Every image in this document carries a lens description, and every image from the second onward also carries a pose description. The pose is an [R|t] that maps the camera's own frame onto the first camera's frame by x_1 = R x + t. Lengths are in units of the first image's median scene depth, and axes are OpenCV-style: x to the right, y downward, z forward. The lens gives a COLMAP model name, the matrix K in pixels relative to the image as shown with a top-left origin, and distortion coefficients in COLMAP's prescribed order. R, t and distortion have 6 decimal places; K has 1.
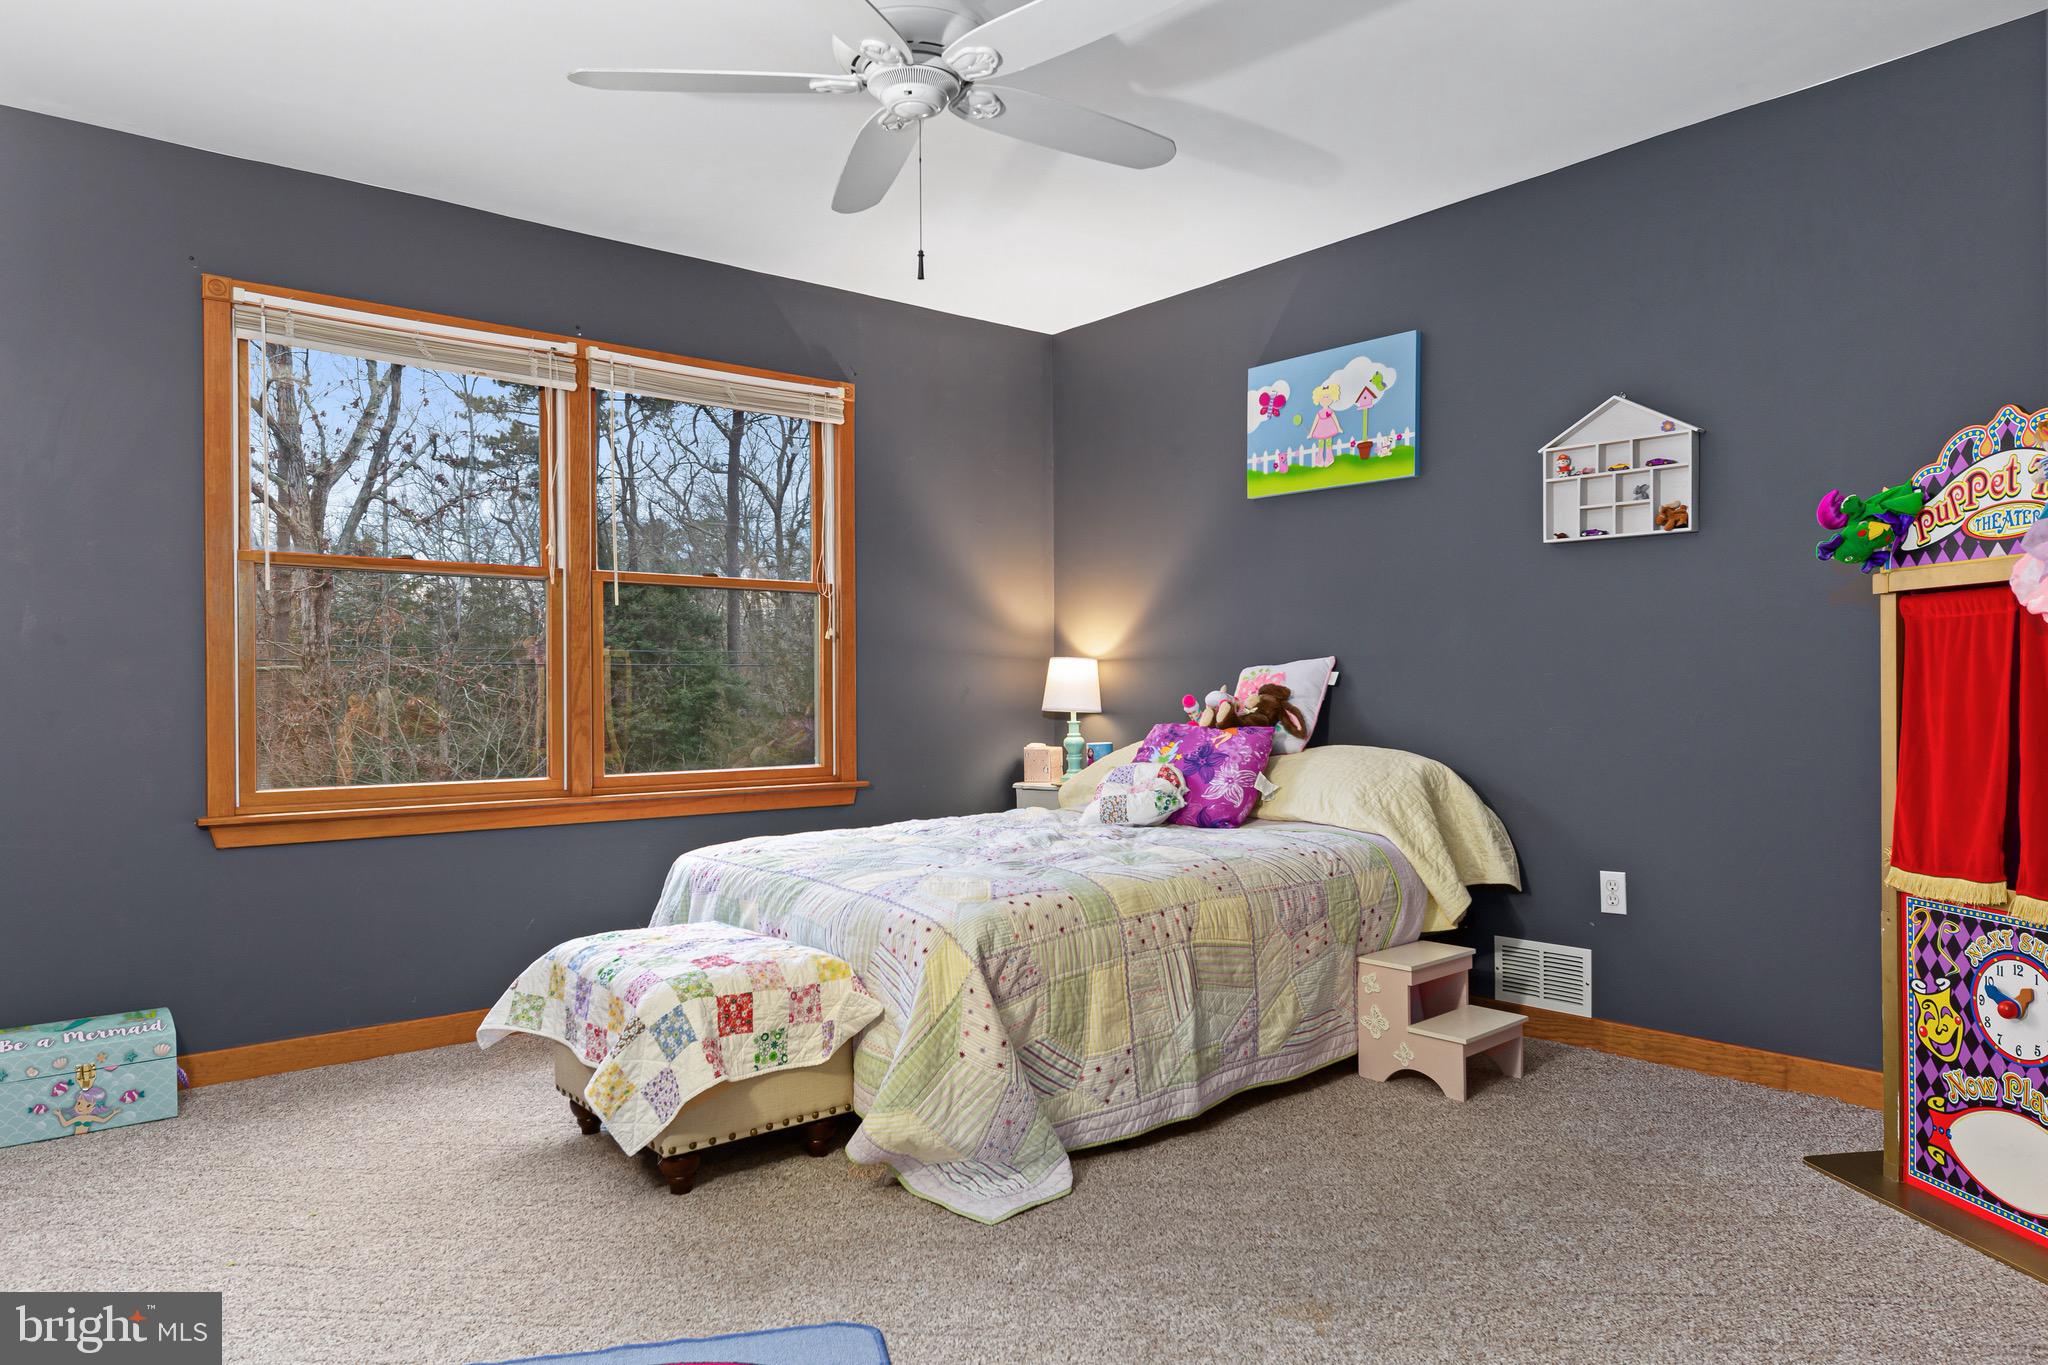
lens RADIAL K [[1340.6, 0, 1025.0], [0, 1340.6, 685.9], [0, 0, 1]] dist [0.013917, -0.011504]
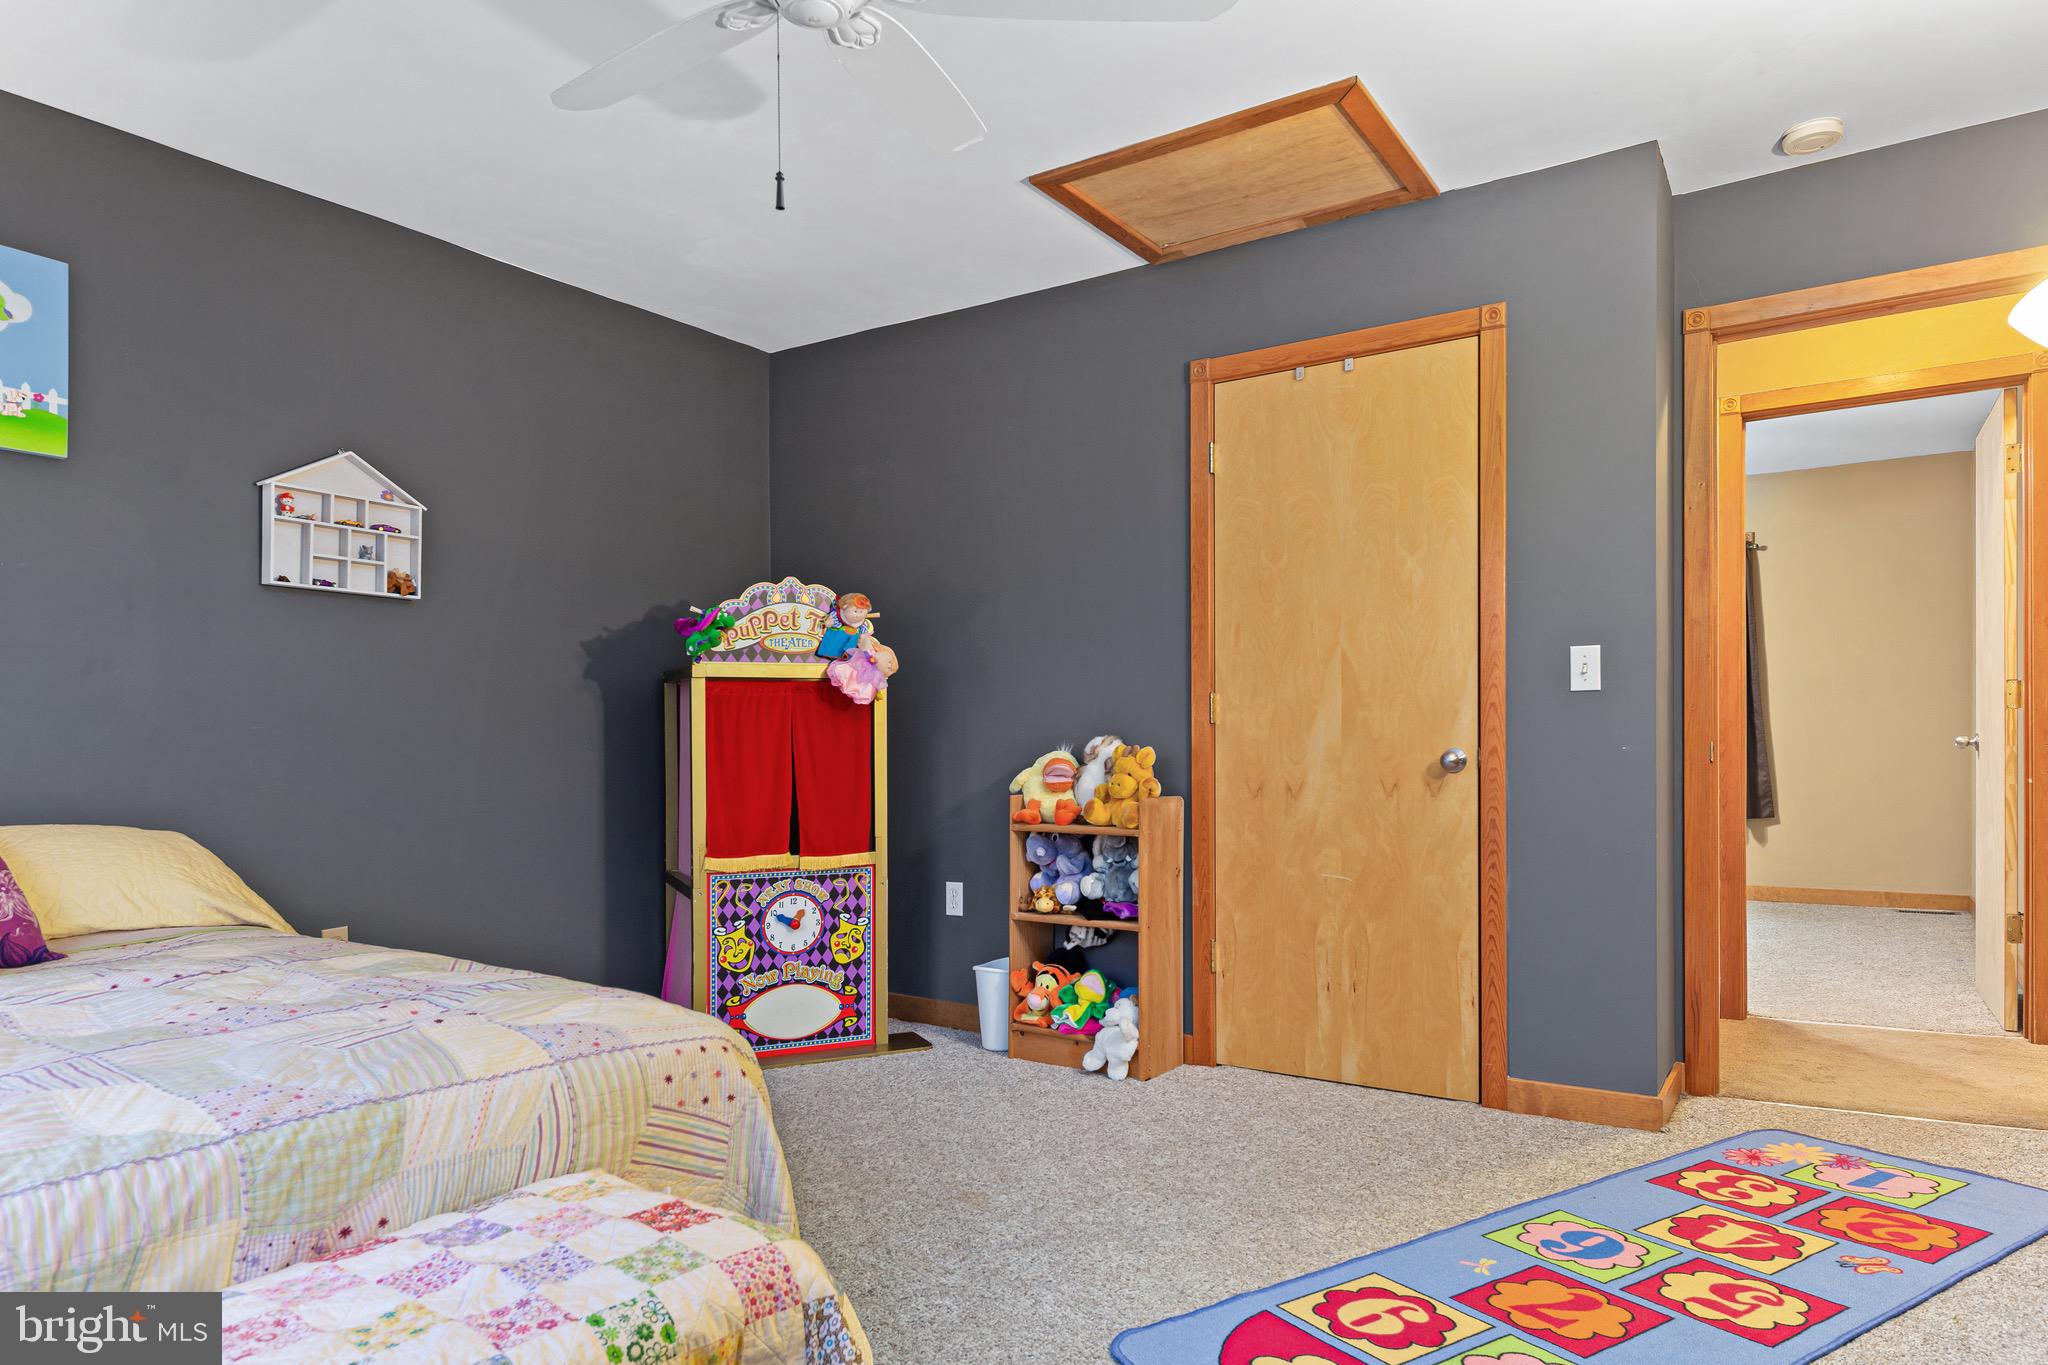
lens RADIAL K [[1214.1, 0, 1033.1], [0, 1214.1, 742.8], [0, 0, 1]] dist [0.004828, -0.001653]
pose [[-0.282323, 0.010413, 0.959263, -0.811139], [0.009805, 0.999920, -0.007969, 0.020241], [-0.959269, 0.007156, -0.282402, 1.077145]]
